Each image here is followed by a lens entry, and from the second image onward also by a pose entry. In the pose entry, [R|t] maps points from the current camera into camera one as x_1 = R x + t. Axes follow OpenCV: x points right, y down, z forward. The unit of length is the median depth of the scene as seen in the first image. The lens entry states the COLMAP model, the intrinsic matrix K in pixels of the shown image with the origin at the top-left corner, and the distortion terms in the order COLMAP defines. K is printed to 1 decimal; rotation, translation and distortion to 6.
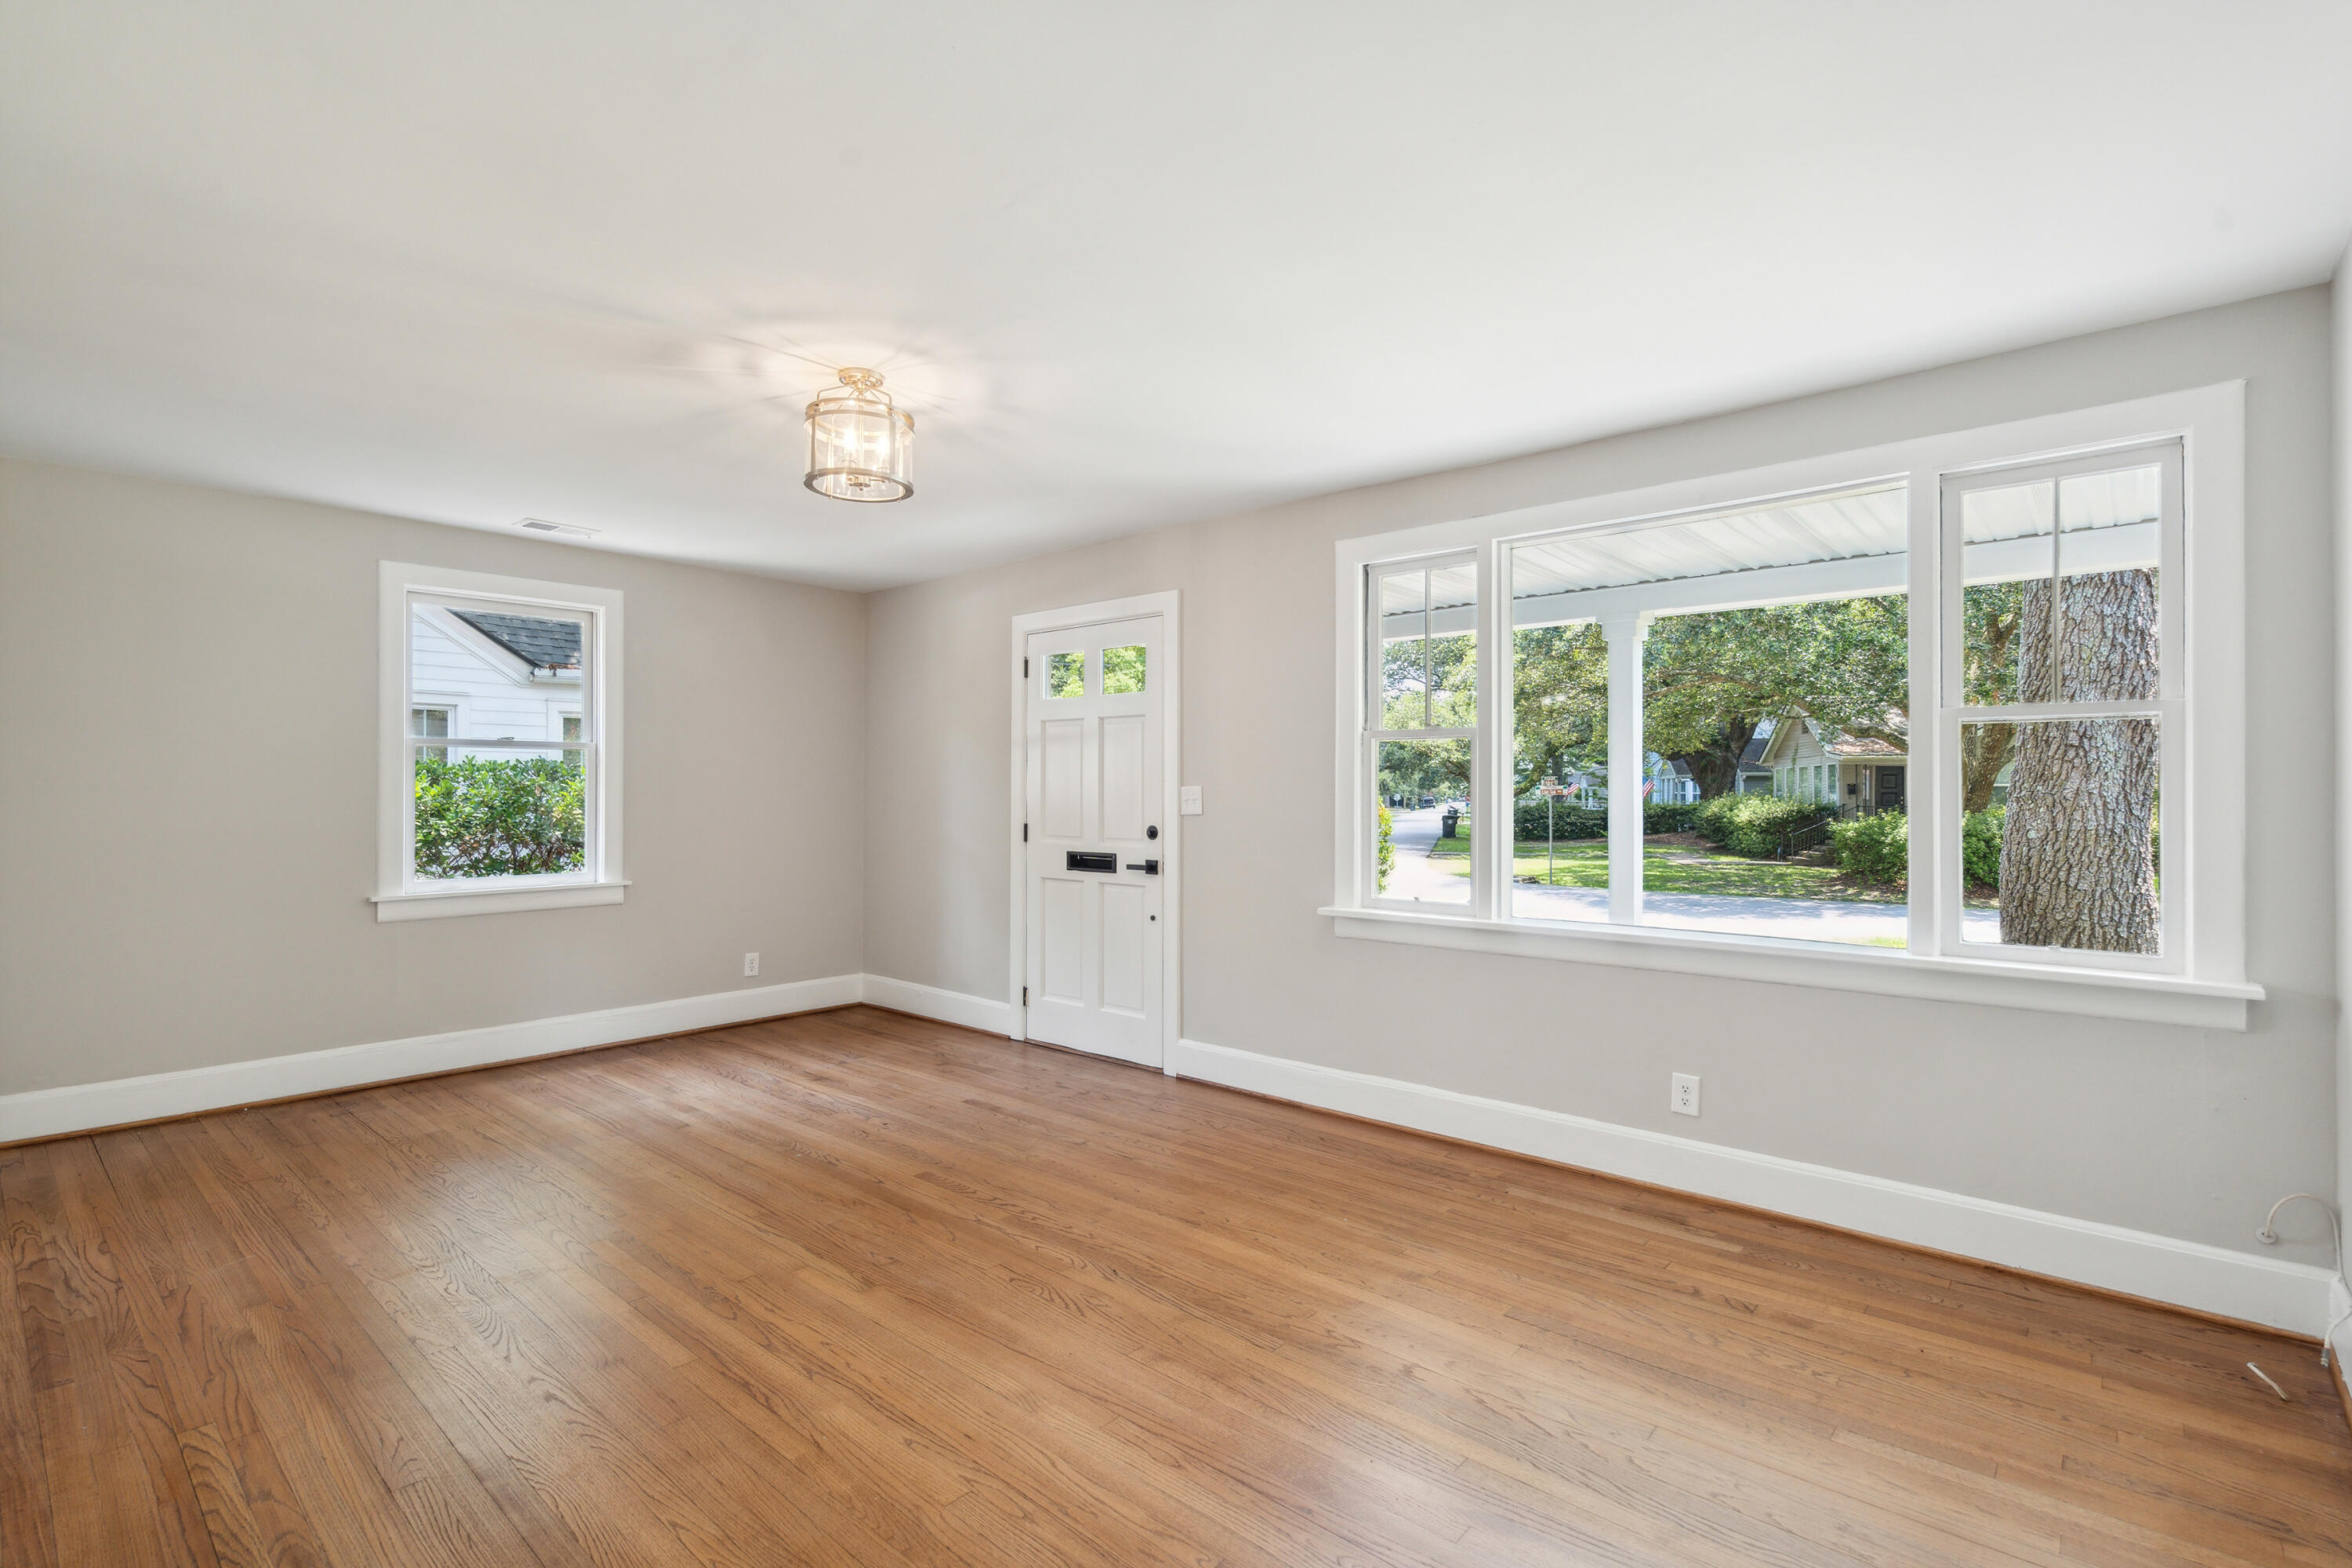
lens RADIAL K [[1089.1, 0, 1177.9], [0, 1089.1, 782.9], [0, 0, 1]] dist [-0.006526, 0.001755]
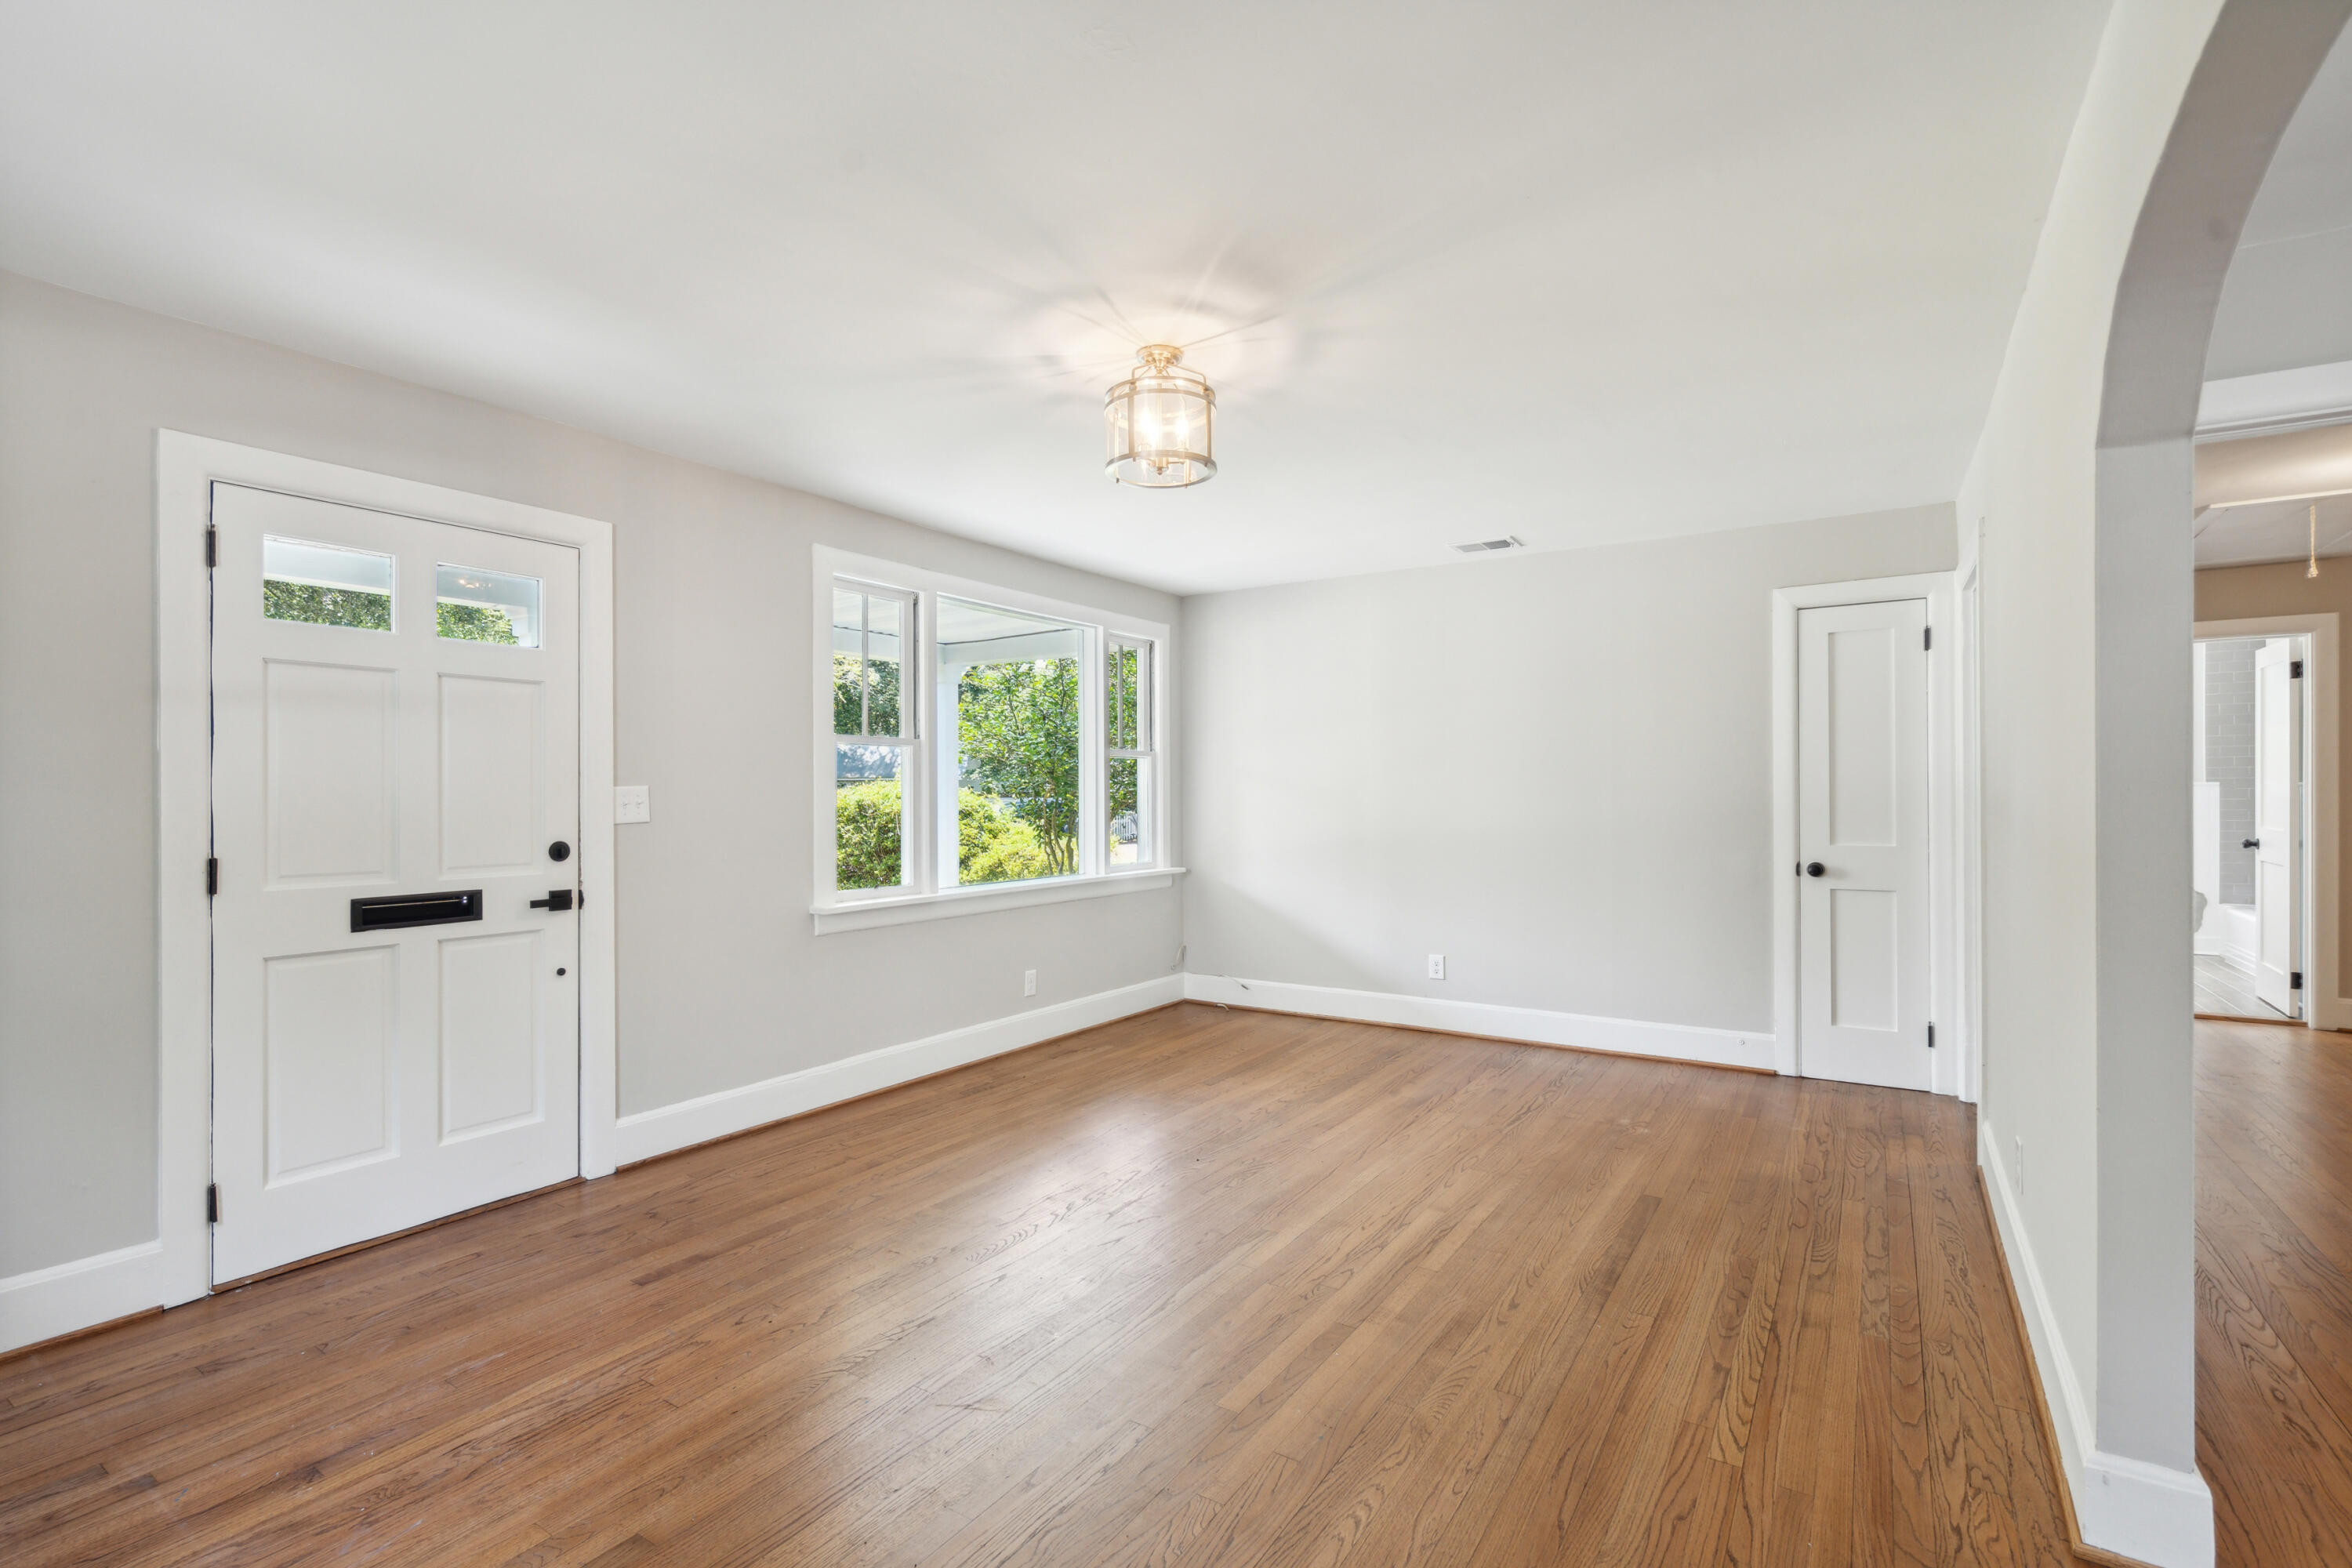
lens RADIAL K [[1089.1, 0, 1176.7], [0, 1089.1, 789.1], [0, 0, 1]] dist [-0.006526, 0.001755]
pose [[-0.151109, 0.002391, 0.988514, -0.871988], [-0.003549, 0.999989, -0.002961, 0.006711], [-0.988511, -0.003956, -0.151099, 0.796359]]
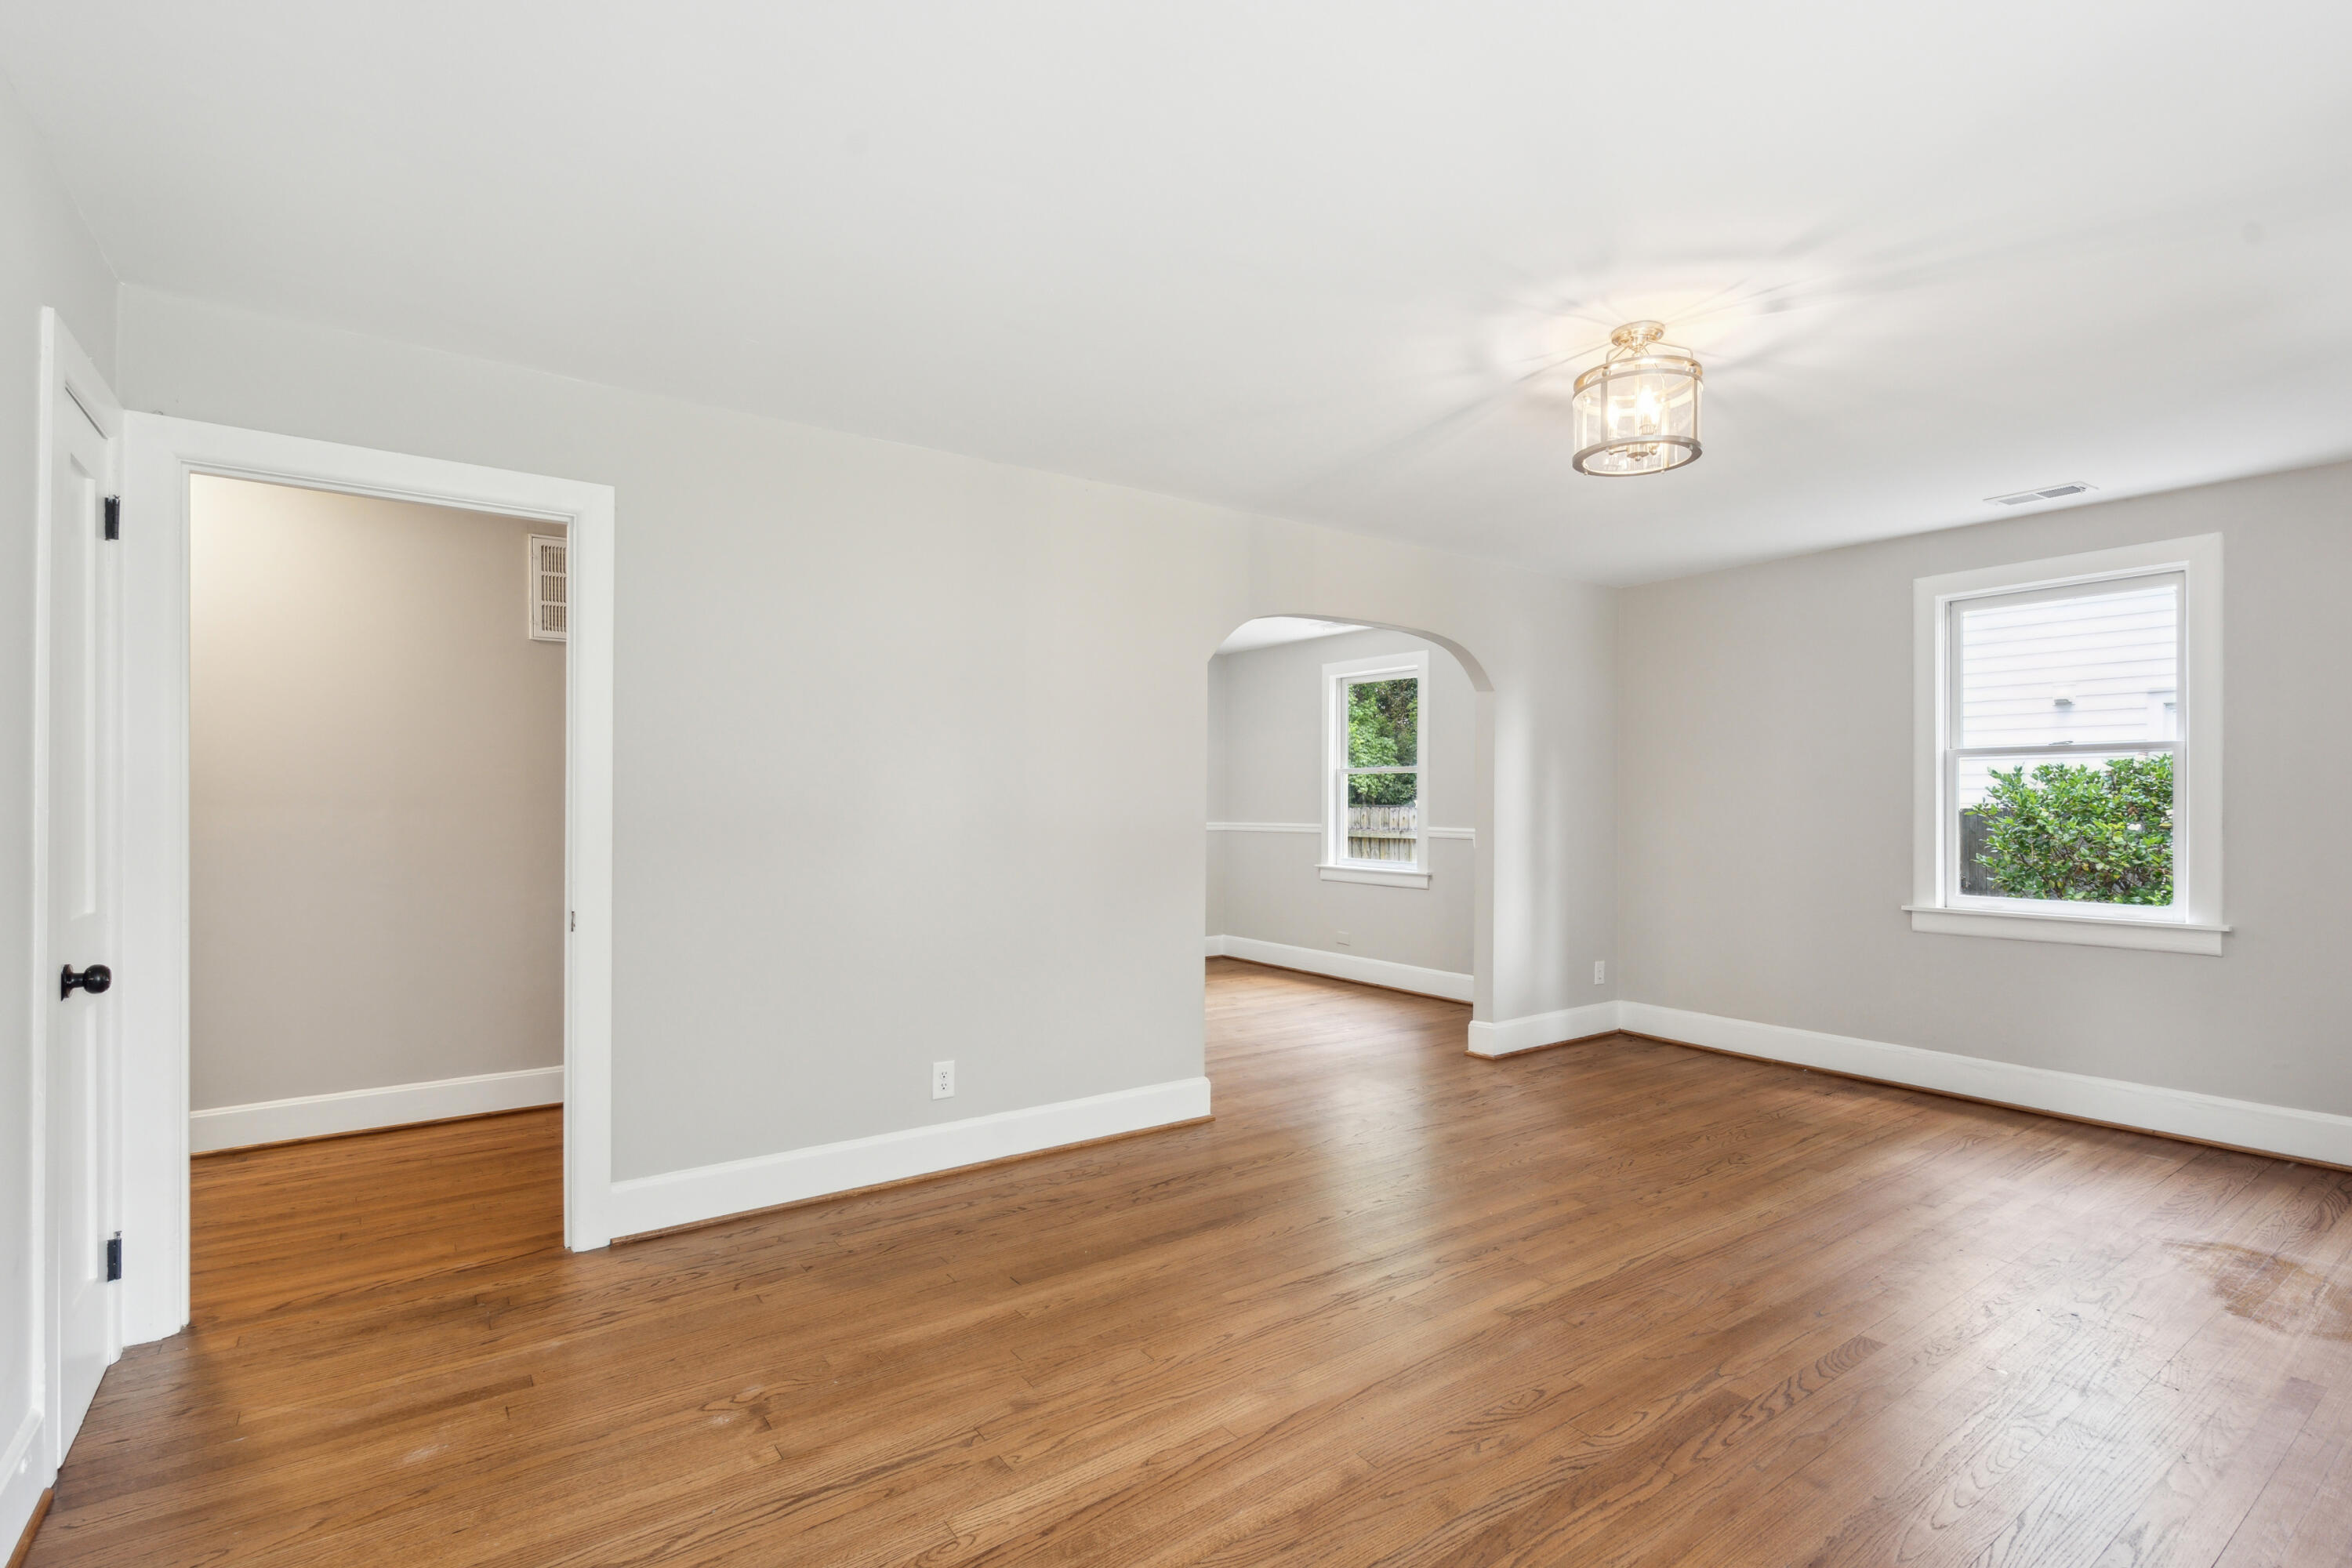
lens RADIAL K [[1089.1, 0, 1165.8], [0, 1089.1, 796.9], [0, 0, 1]] dist [-0.006526, 0.001755]
pose [[-0.219117, -0.003292, -0.975693, 0.459169], [0.002867, 0.999988, -0.004018, 0.004055], [0.975694, -0.003678, -0.219105, 0.578136]]
